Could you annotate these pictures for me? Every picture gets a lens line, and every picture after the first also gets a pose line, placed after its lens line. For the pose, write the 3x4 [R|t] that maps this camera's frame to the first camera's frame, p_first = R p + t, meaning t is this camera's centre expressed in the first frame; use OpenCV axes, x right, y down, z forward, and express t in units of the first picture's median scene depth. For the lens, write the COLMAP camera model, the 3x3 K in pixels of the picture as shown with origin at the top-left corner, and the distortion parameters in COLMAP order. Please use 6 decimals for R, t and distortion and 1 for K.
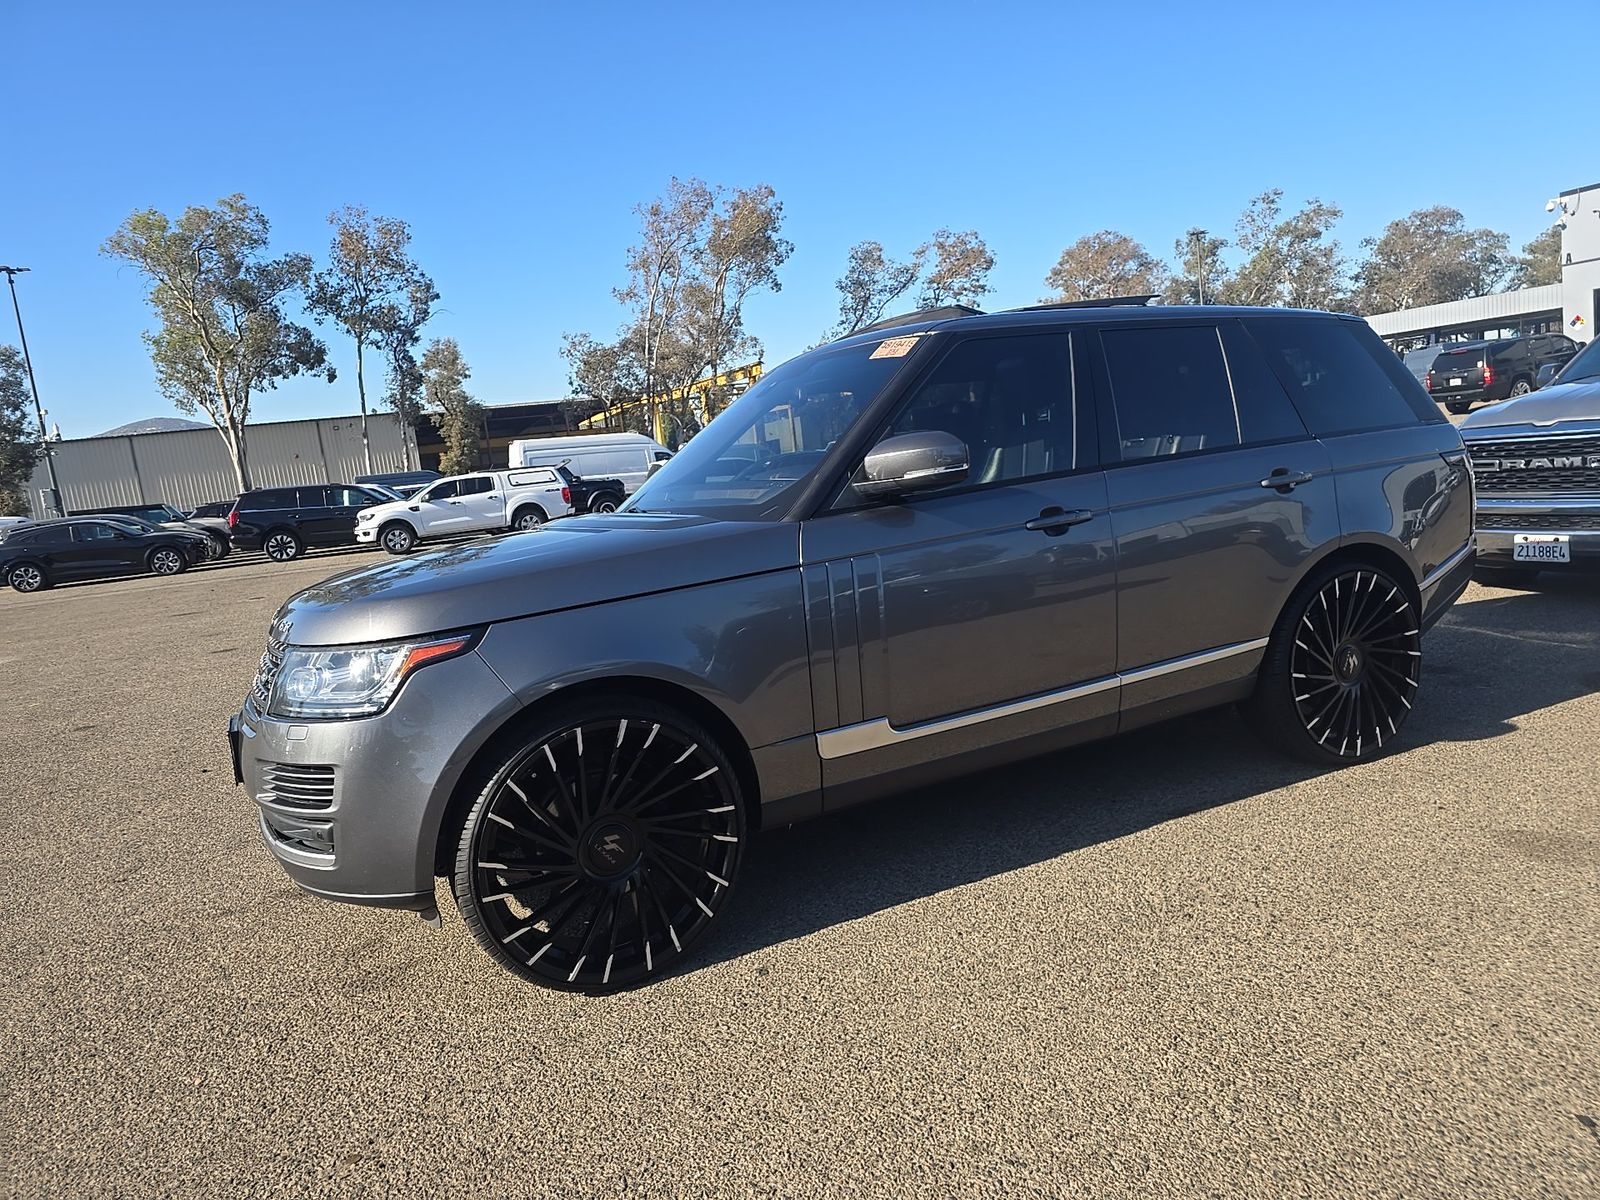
lens RADIAL K [[1106.0, 0, 797.1], [0, 1106.0, 602.9], [0, 0, 1]] dist [0.007340, -0.004874]
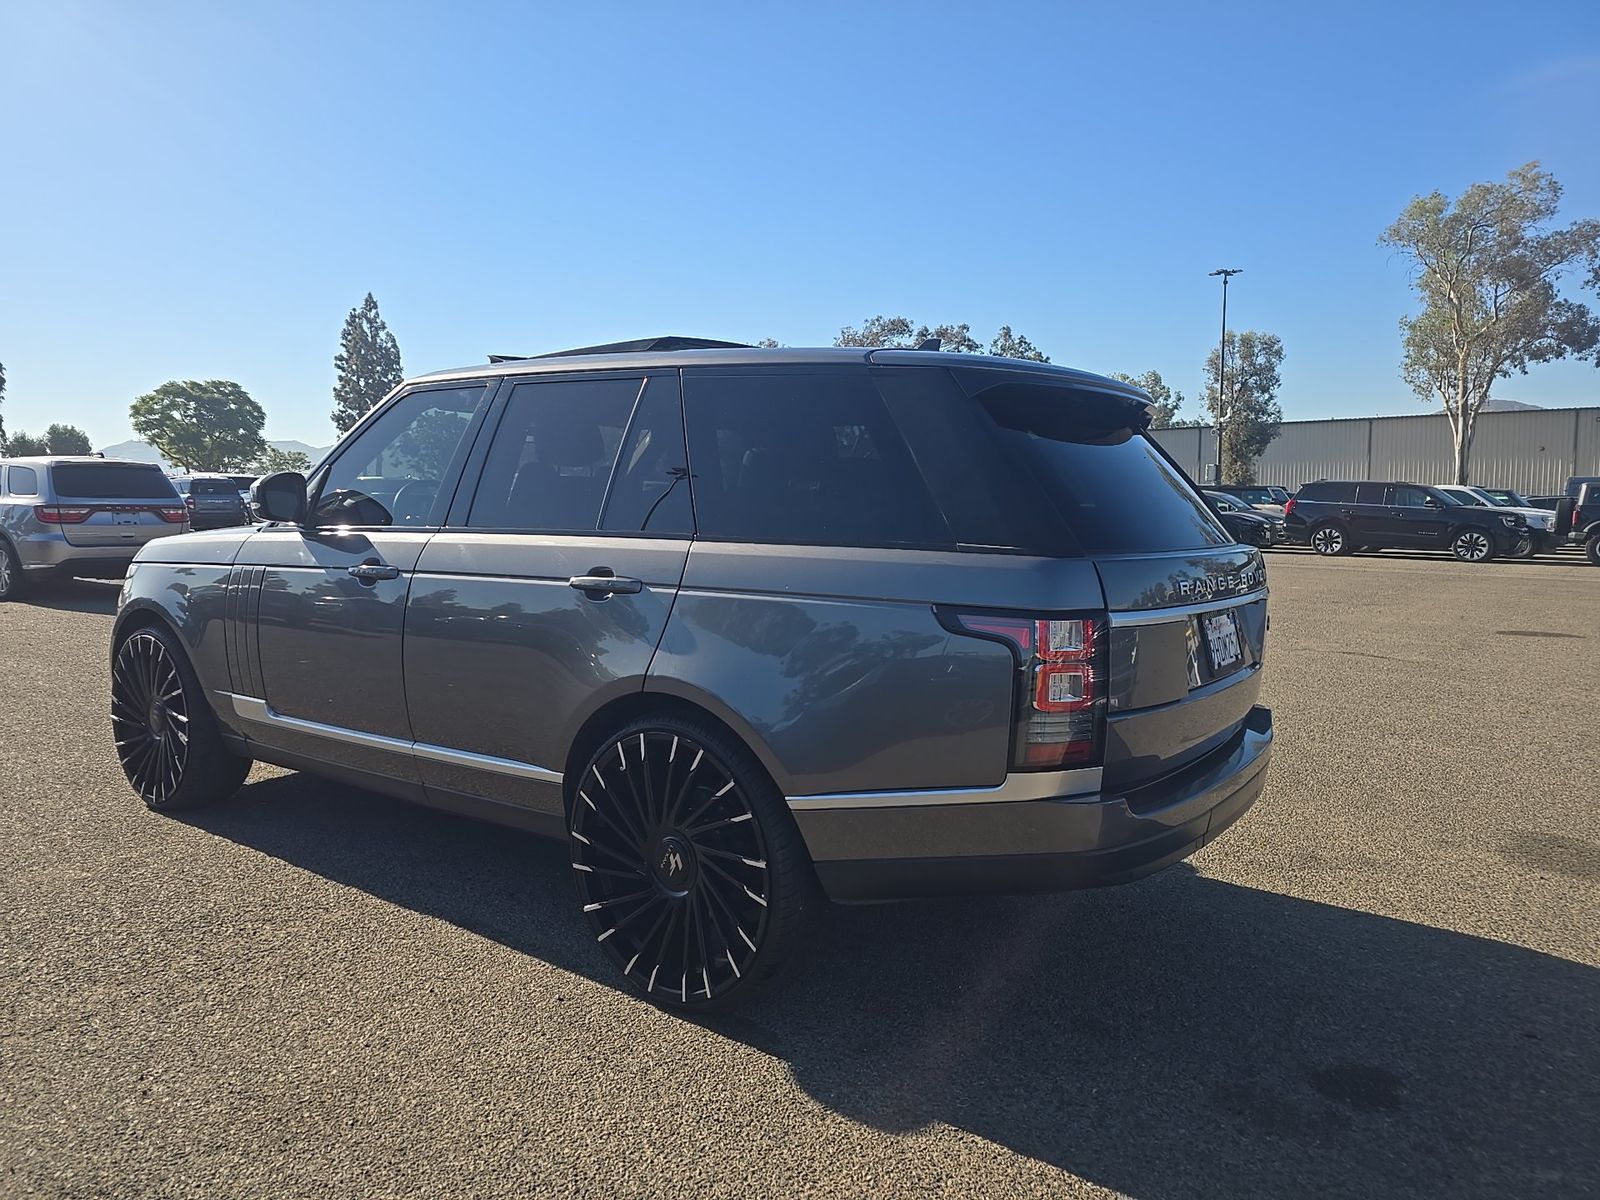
lens RADIAL K [[1106.0, 0, 797.1], [0, 1106.0, 602.9], [0, 0, 1]] dist [0.007340, -0.004874]
pose [[0.437504, 0.188725, -0.879189, 0.108252], [-0.172088, 0.977229, 0.124135, -0.019890], [0.882596, 0.096989, 0.460019, 0.071313]]
